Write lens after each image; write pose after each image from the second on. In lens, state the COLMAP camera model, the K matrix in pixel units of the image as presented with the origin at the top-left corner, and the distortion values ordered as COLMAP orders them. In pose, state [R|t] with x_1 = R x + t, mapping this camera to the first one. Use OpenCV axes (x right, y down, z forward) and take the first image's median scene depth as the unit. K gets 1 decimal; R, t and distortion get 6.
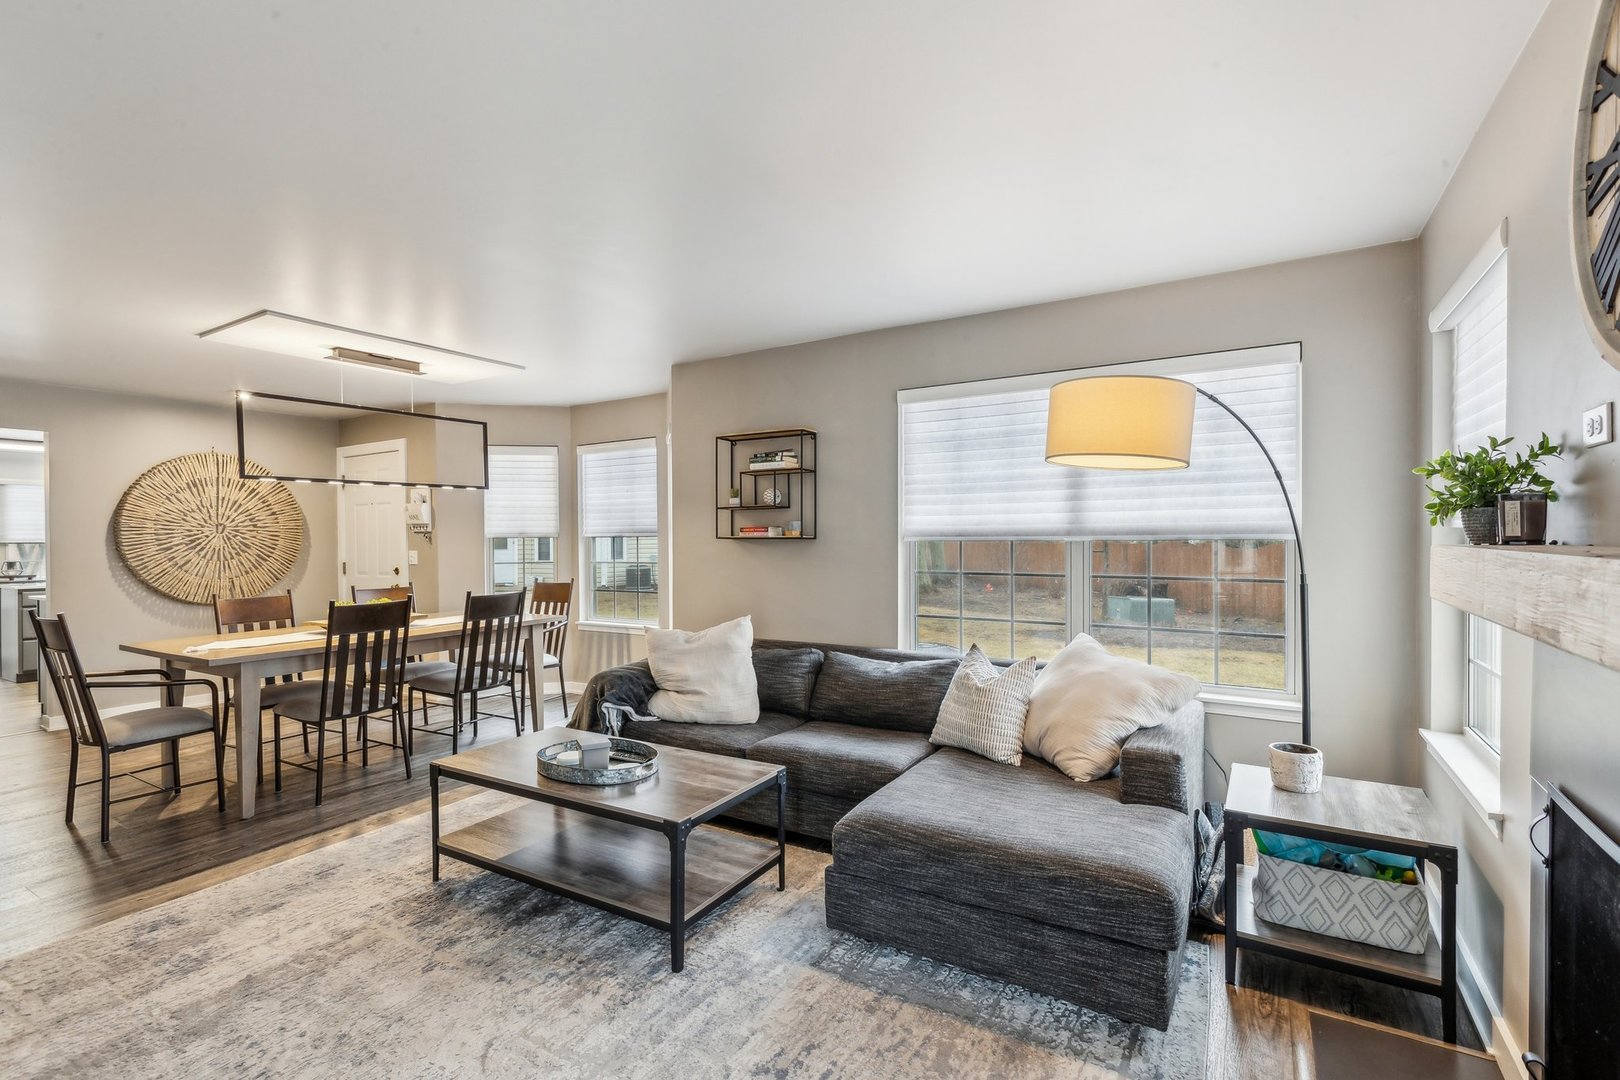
lens RADIAL K [[740.3, 0, 807.4], [0, 740.3, 534.3], [0, 0, 1]] dist [0.008060, -0.004044]
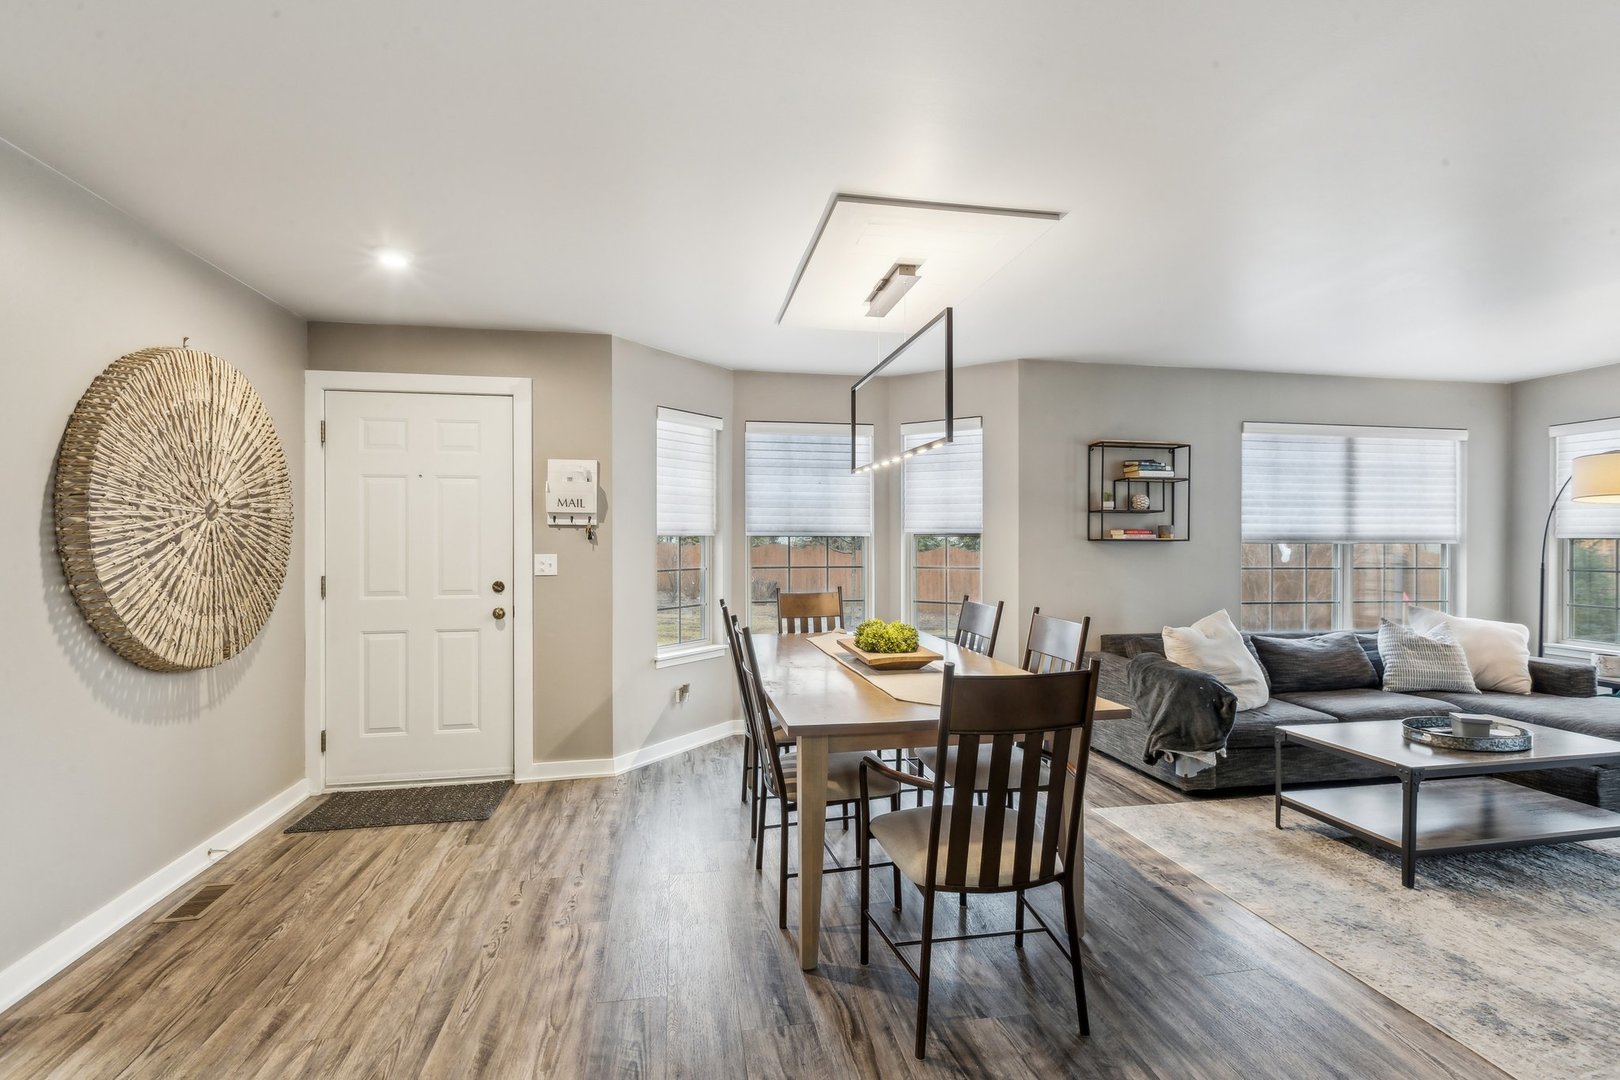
lens RADIAL K [[740.3, 0, 806.8], [0, 740.3, 534.6], [0, 0, 1]] dist [0.008060, -0.004044]
pose [[0.738610, 0.013881, 0.673990, -1.275576], [-0.010446, 0.999904, -0.009146, 0.013530], [-0.674052, -0.000285, 0.738684, 0.591792]]
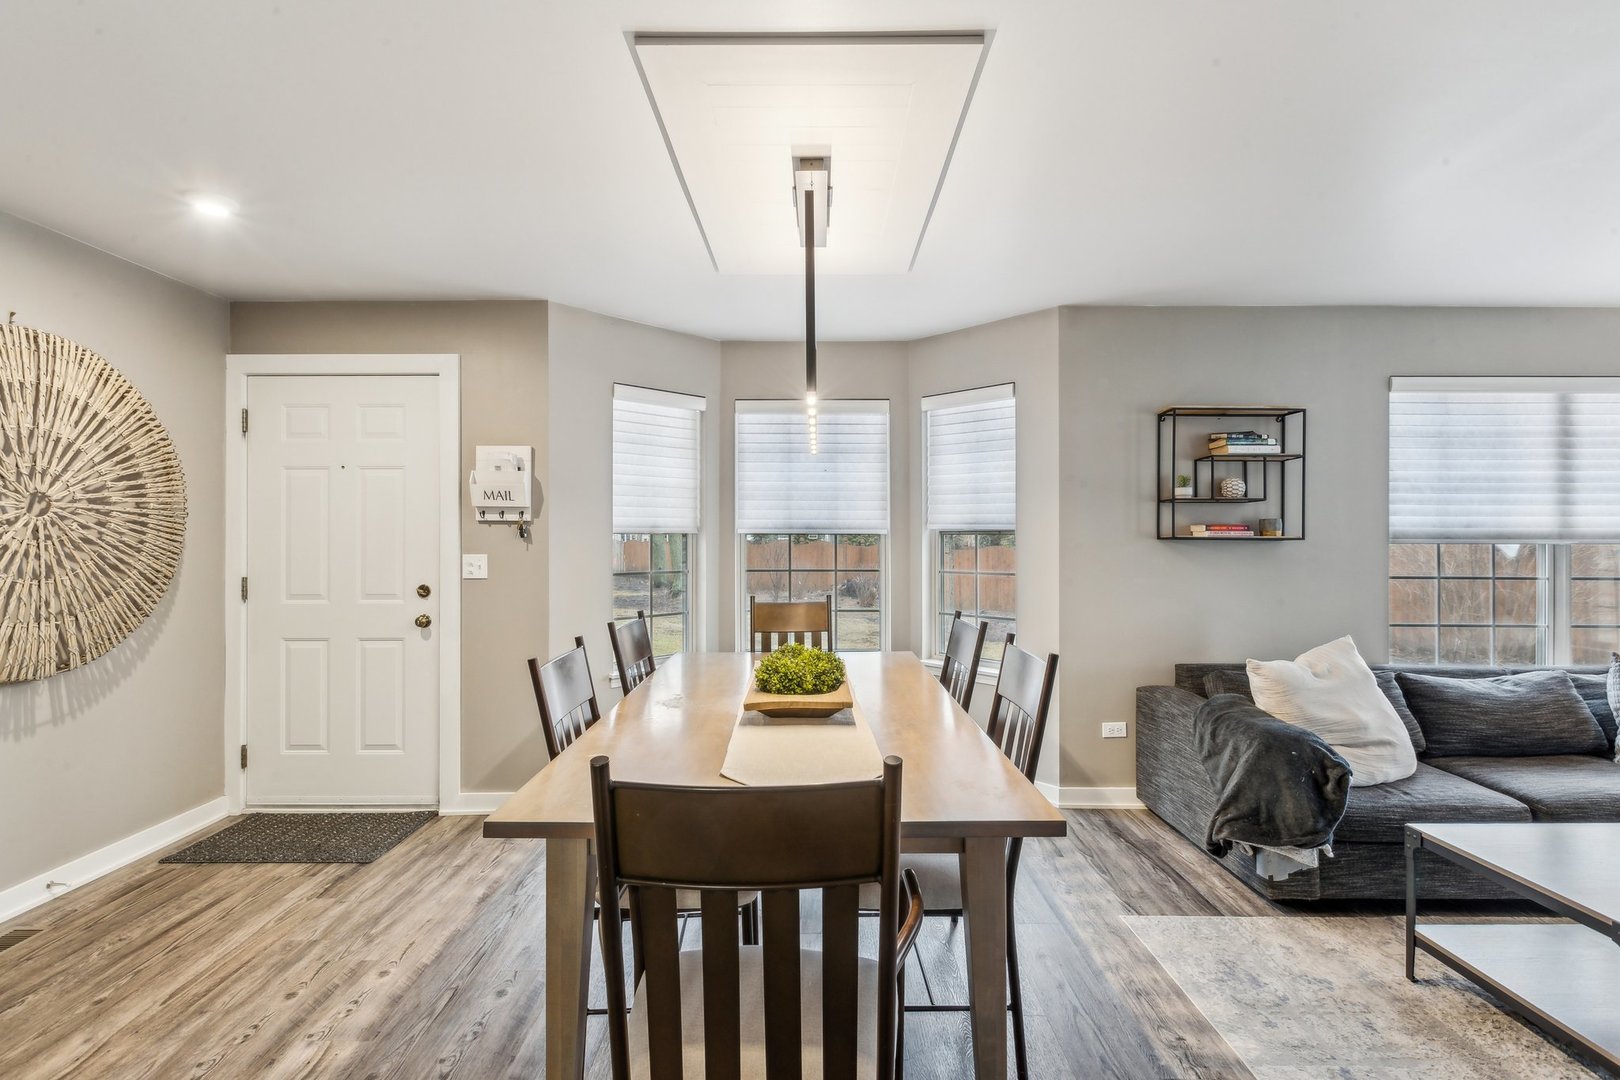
lens RADIAL K [[740.3, 0, 804.9], [0, 740.3, 530.5], [0, 0, 1]] dist [0.008060, -0.004044]
pose [[0.852741, 0.015110, 0.522116, -0.978101], [-0.010939, 0.999879, -0.011070, 0.011564], [-0.522220, 0.003728, 0.852803, 0.617801]]
